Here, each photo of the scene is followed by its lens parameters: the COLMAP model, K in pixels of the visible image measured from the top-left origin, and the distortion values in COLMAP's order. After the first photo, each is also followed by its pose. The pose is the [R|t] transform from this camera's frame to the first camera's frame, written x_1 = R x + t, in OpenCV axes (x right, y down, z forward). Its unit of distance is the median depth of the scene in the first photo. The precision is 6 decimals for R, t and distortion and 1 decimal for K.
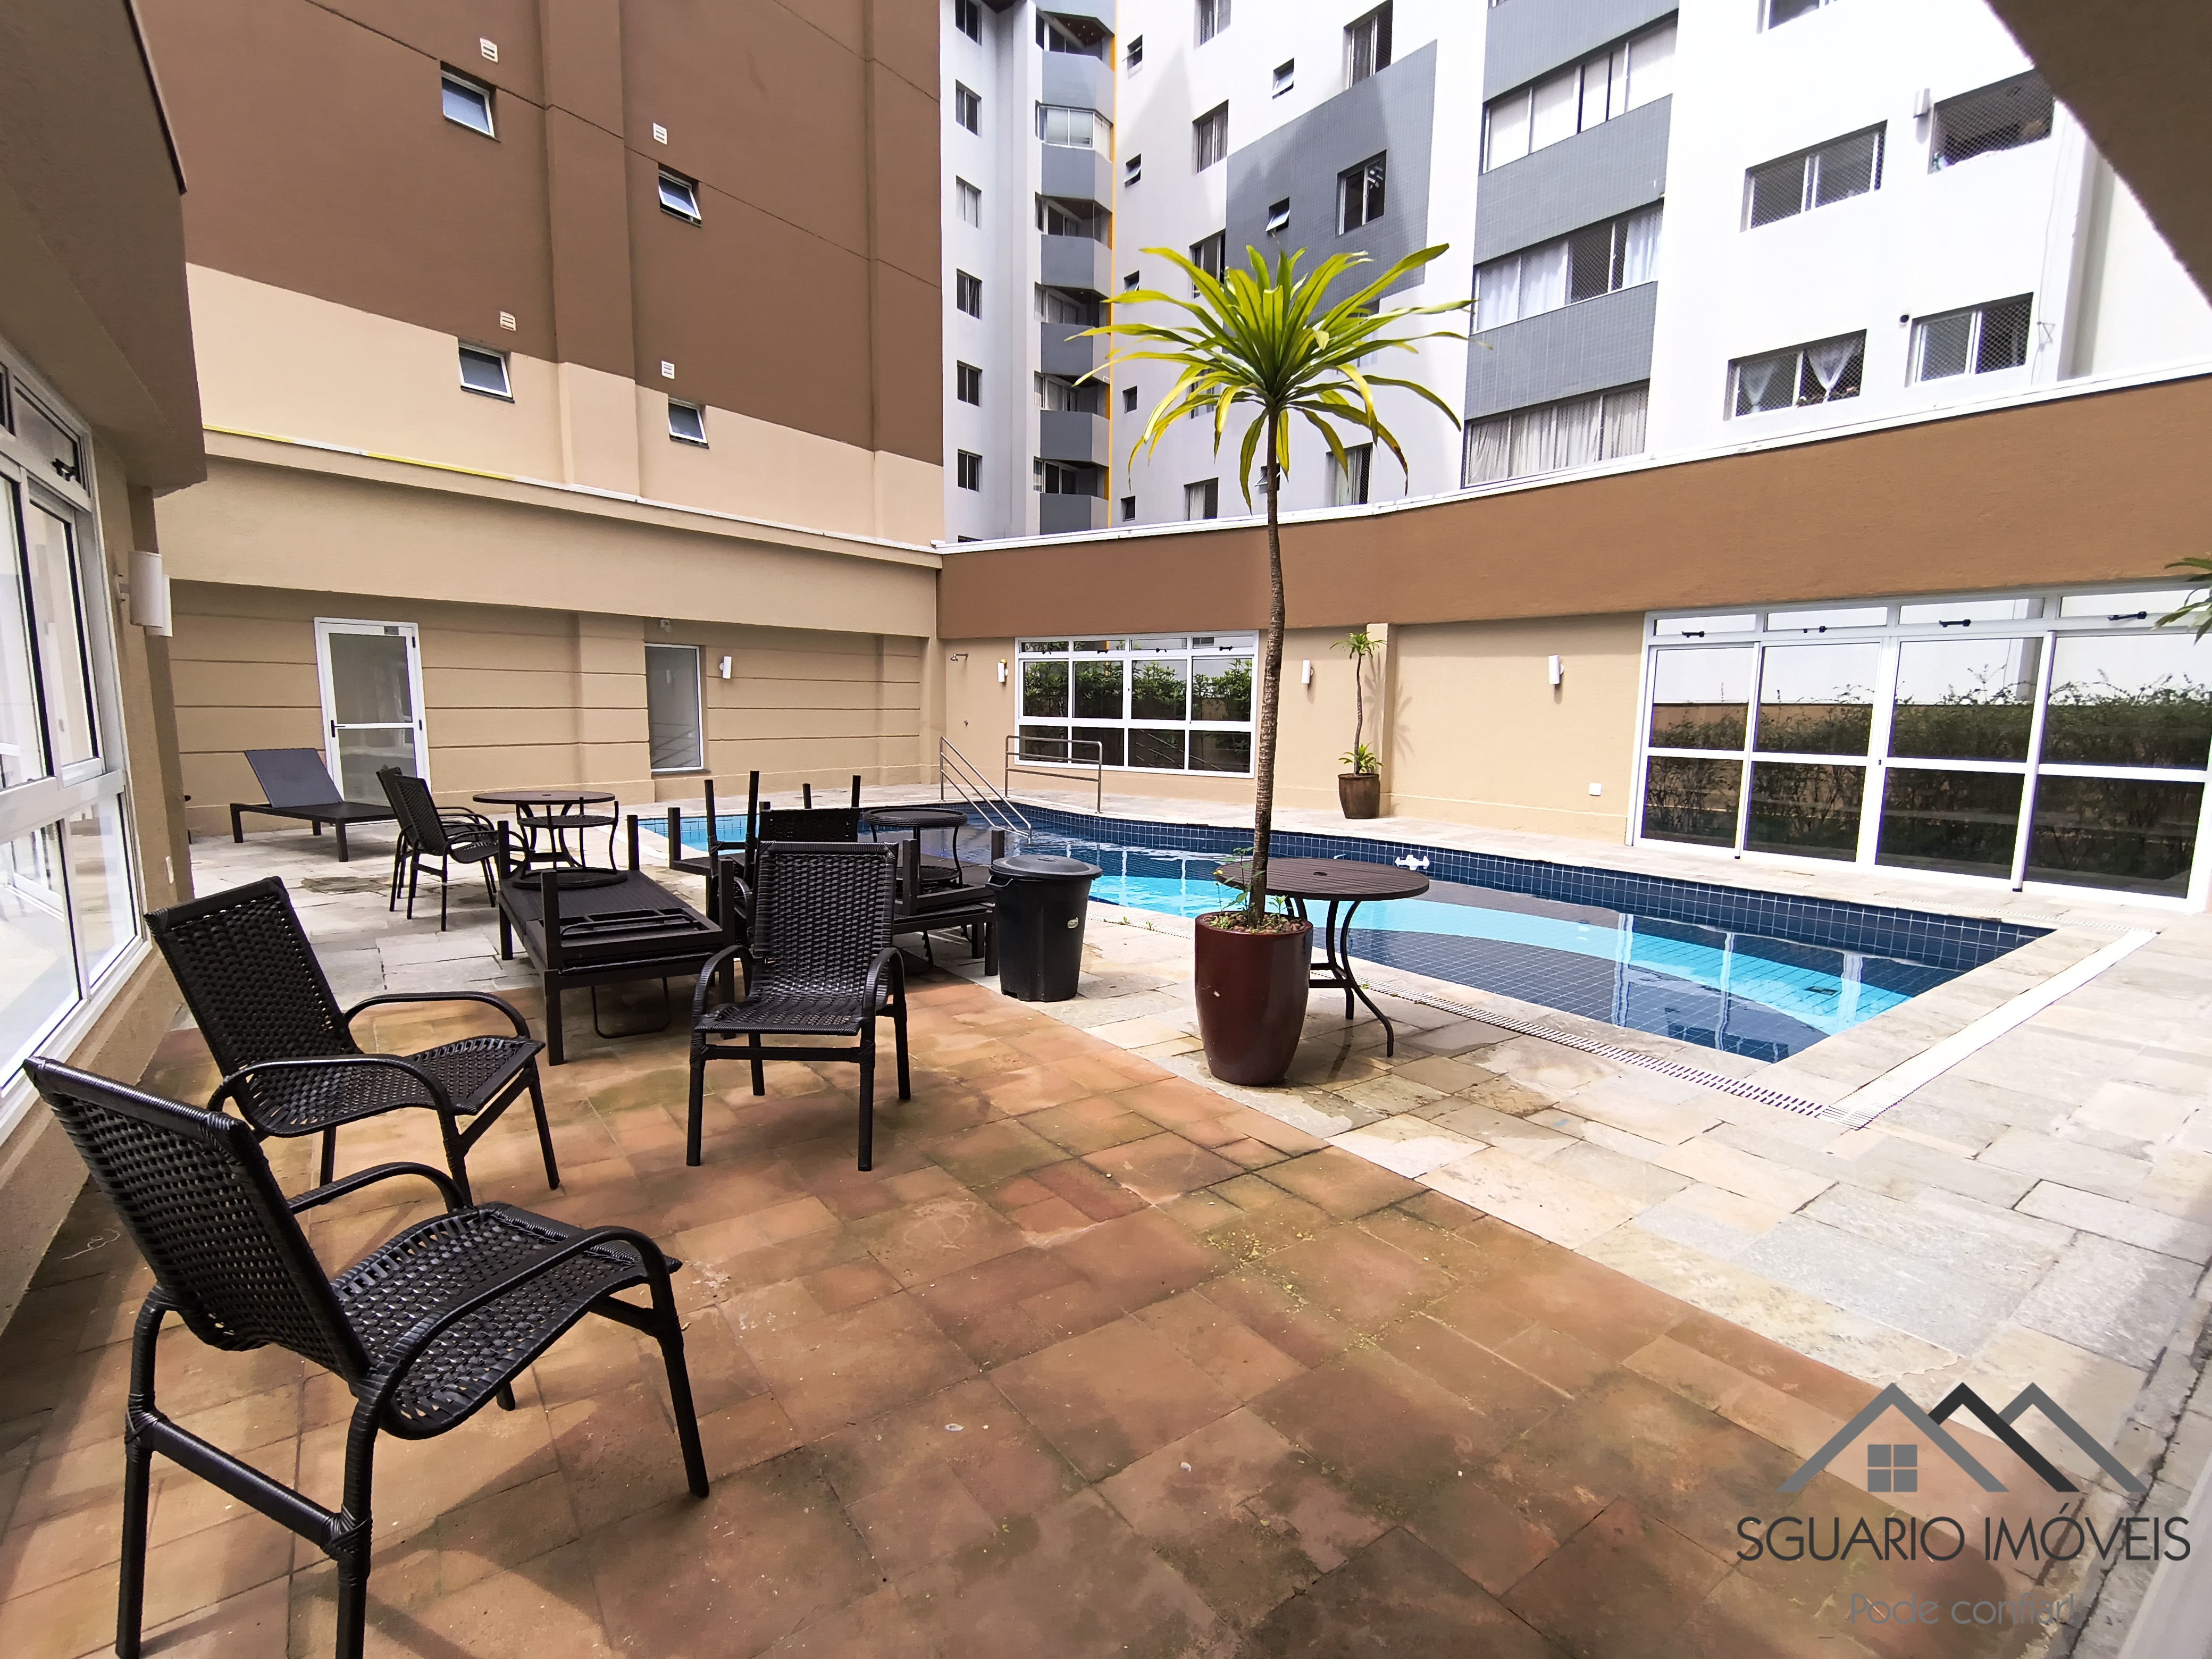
lens RADIAL K [[1020.7, 0, 1111.6], [0, 1020.7, 840.4], [0, 0, 1]] dist [-0.002105, 0.000810]
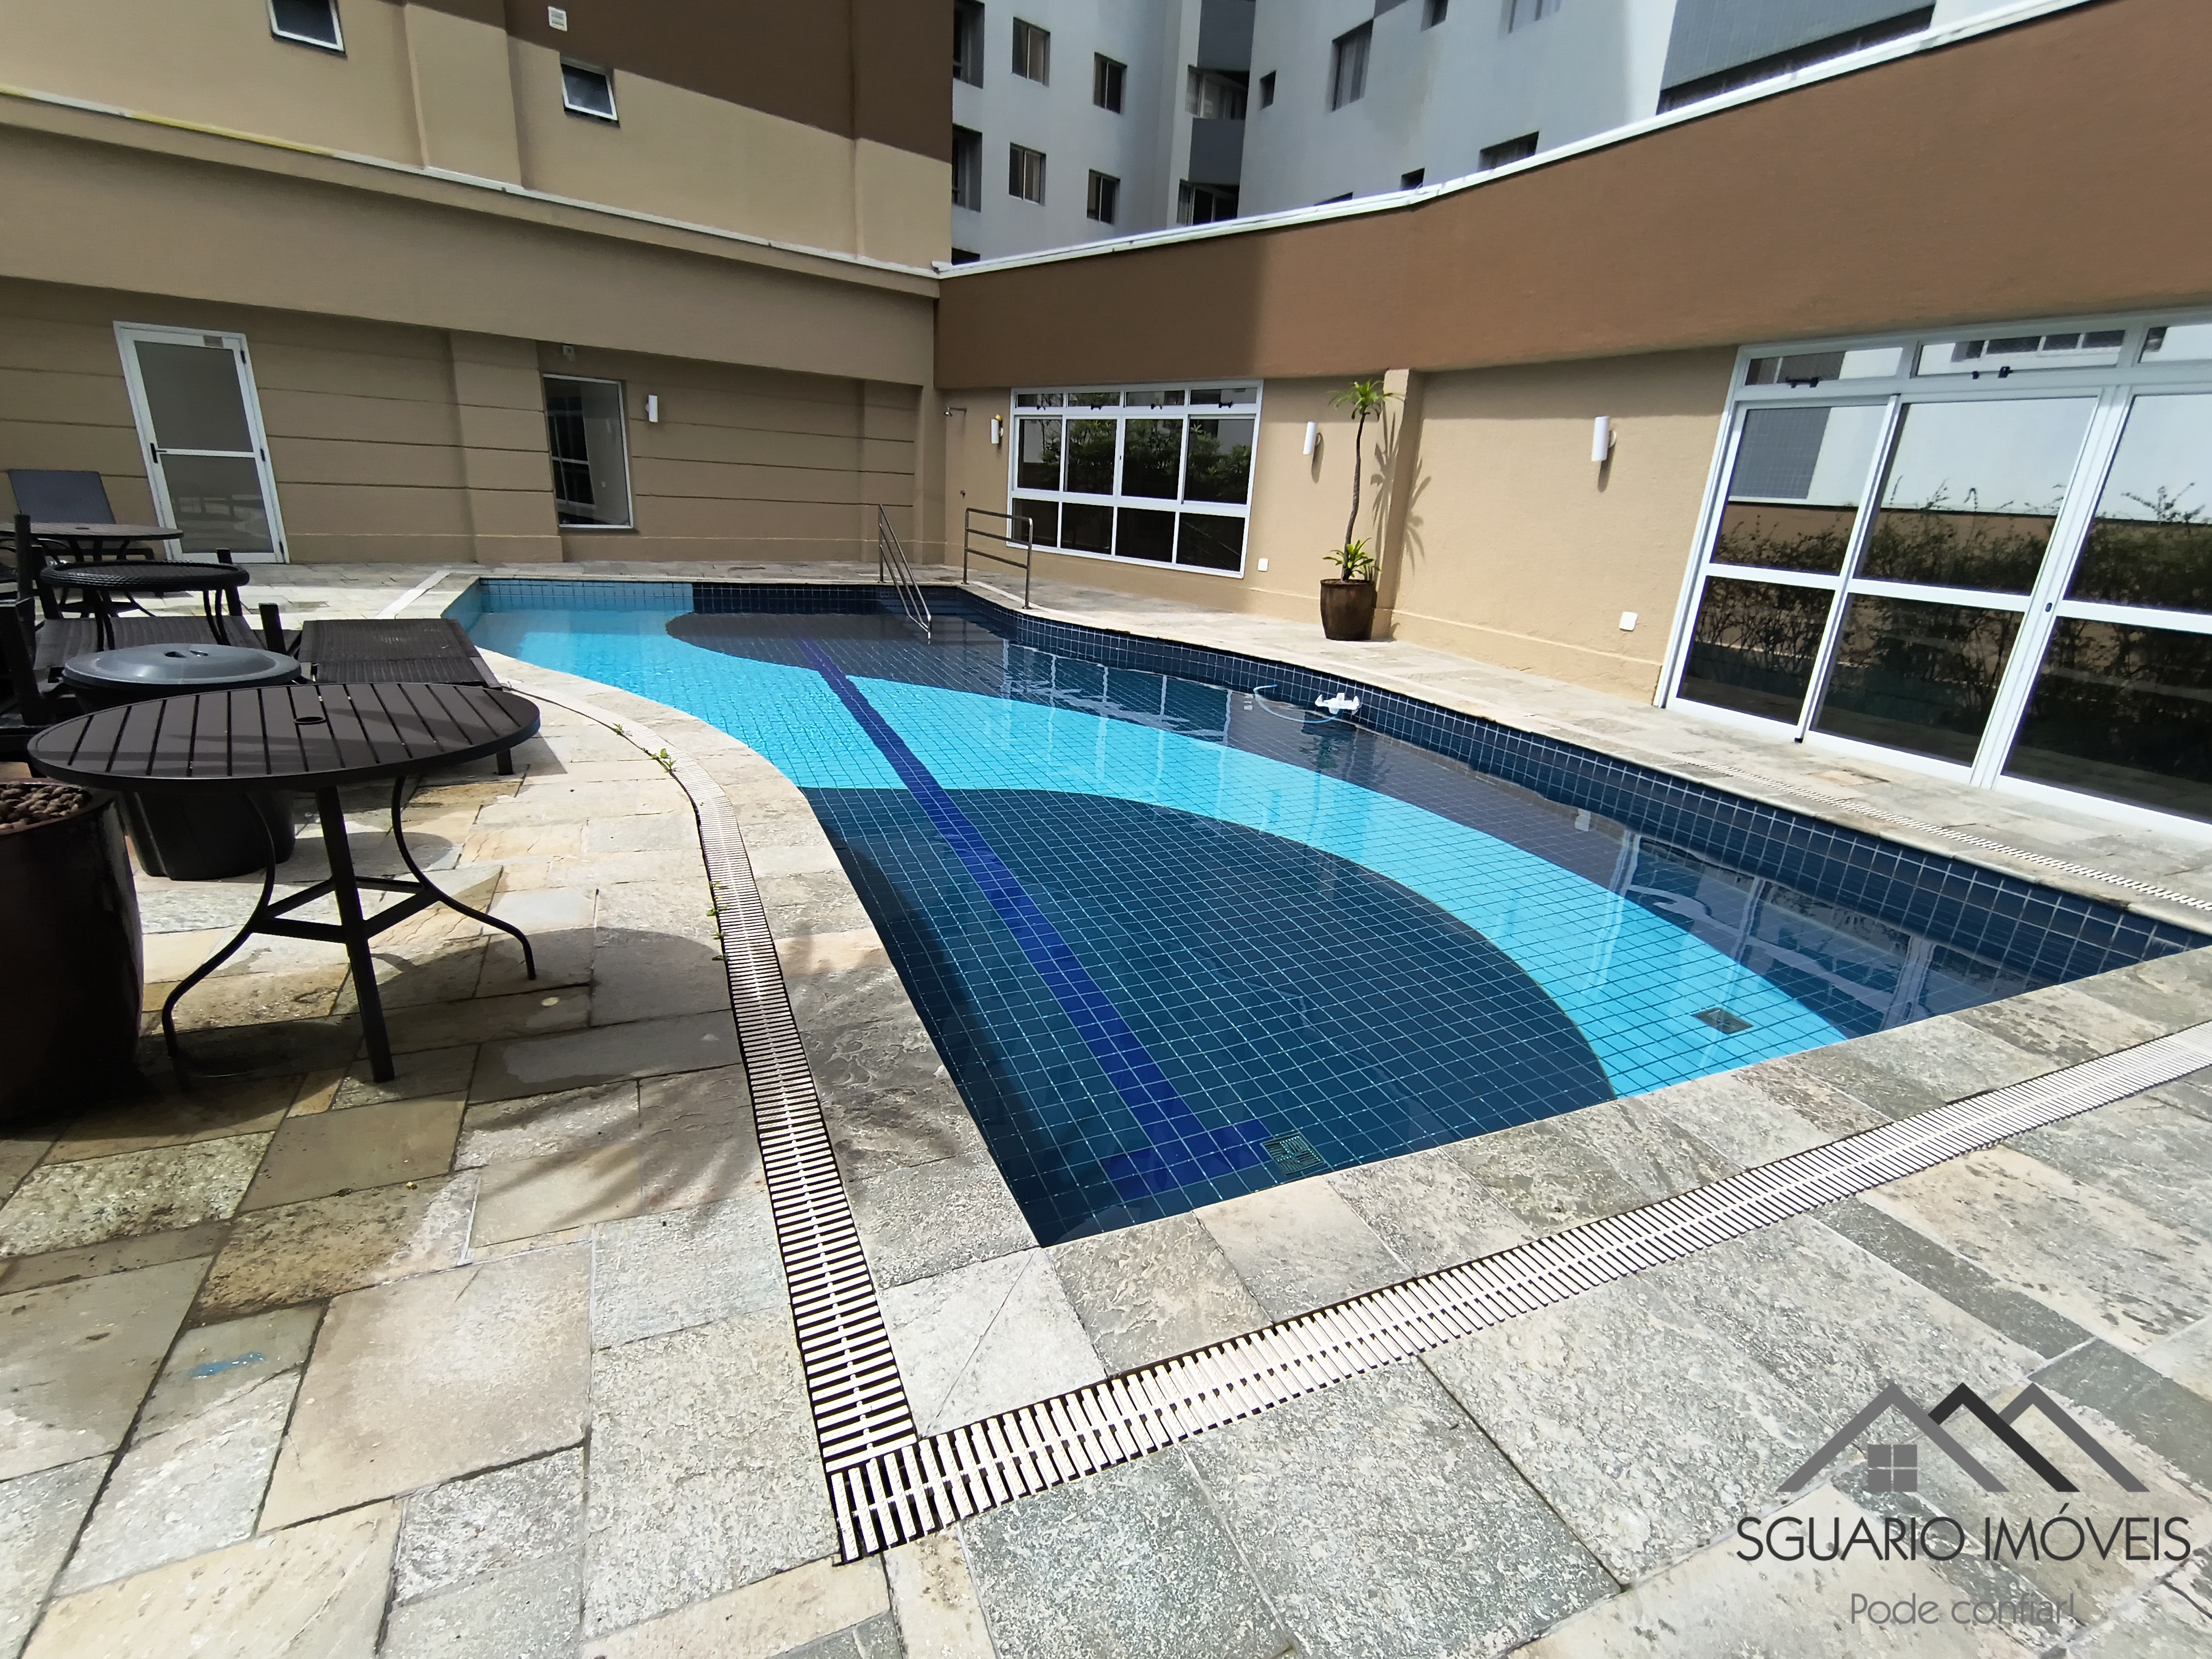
lens RADIAL K [[1020.7, 0, 1105.4], [0, 1020.7, 840.3], [0, 0, 1]] dist [-0.002105, 0.000810]
pose [[0.974708, 0.114624, -0.191847, 0.235185], [-0.075298, 0.976695, 0.200989, -0.014628], [0.210414, -0.181460, 0.960624, 0.193395]]
